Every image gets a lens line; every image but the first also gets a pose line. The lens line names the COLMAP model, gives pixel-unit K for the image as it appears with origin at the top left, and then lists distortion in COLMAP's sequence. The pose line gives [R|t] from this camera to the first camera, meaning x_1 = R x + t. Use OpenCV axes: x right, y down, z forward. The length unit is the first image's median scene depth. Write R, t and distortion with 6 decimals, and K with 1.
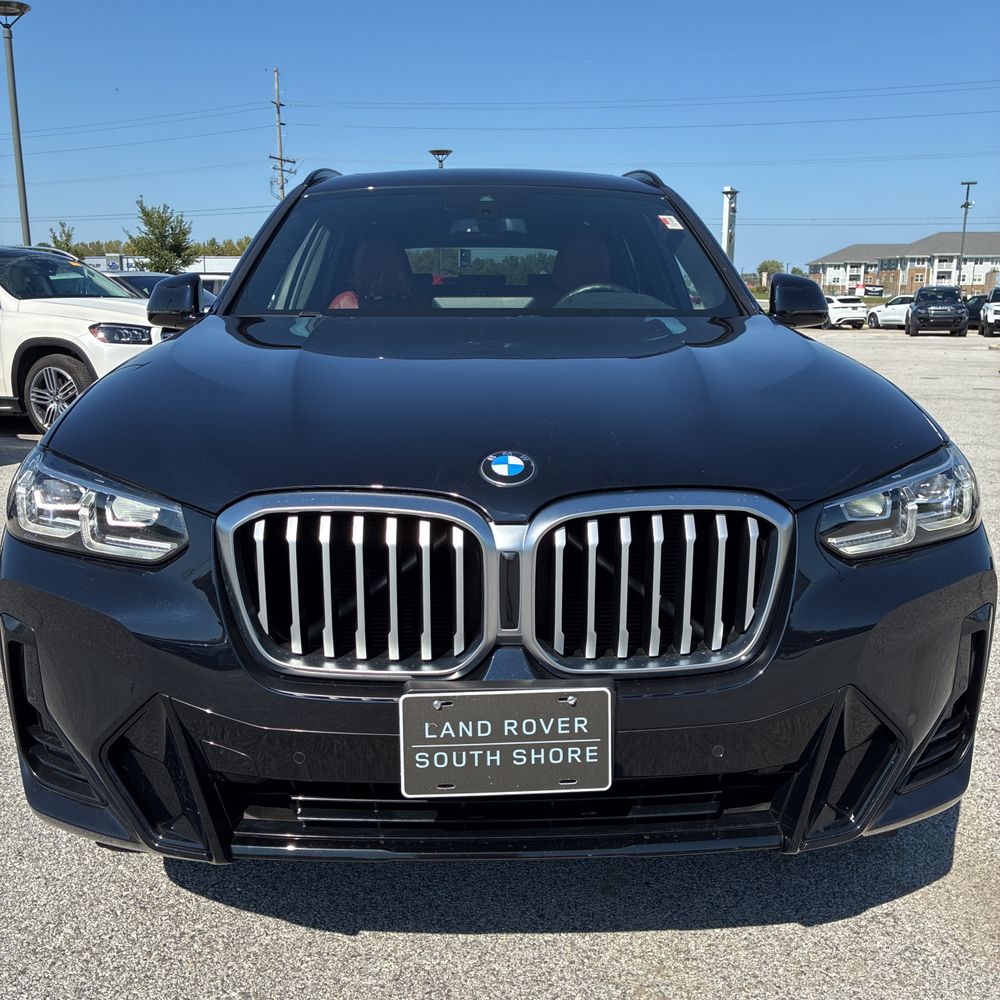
lens RADIAL K [[1012.1, 0, 504.8], [0, 1012.1, 499.4], [0, 0, 1]] dist [0.016393, 0.000000]
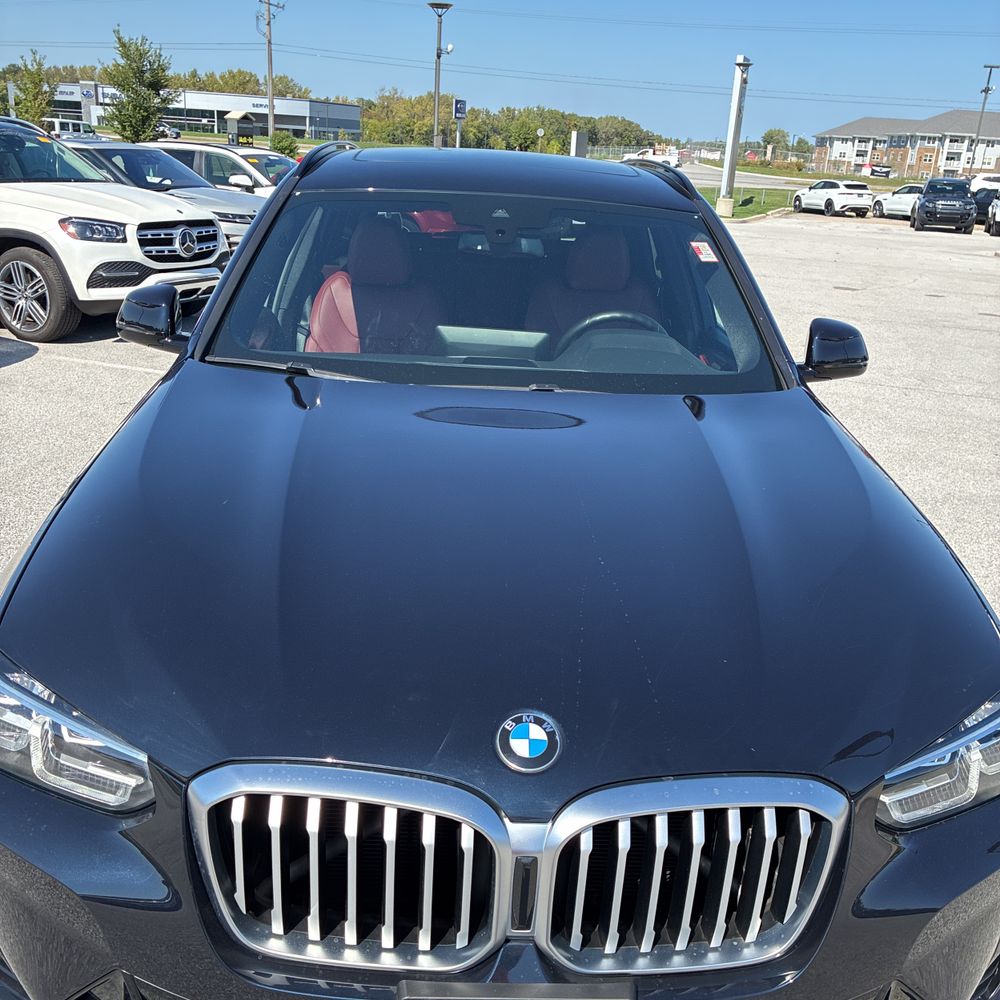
lens RADIAL K [[1012.1, 0, 504.7], [0, 1012.1, 497.3], [0, 0, 1]] dist [0.016393, 0.000000]
pose [[0.998492, 0.049789, 0.023134, -0.022726], [-0.052445, 0.989640, 0.133650, -0.168422], [-0.016240, -0.134662, 0.990759, 0.082758]]
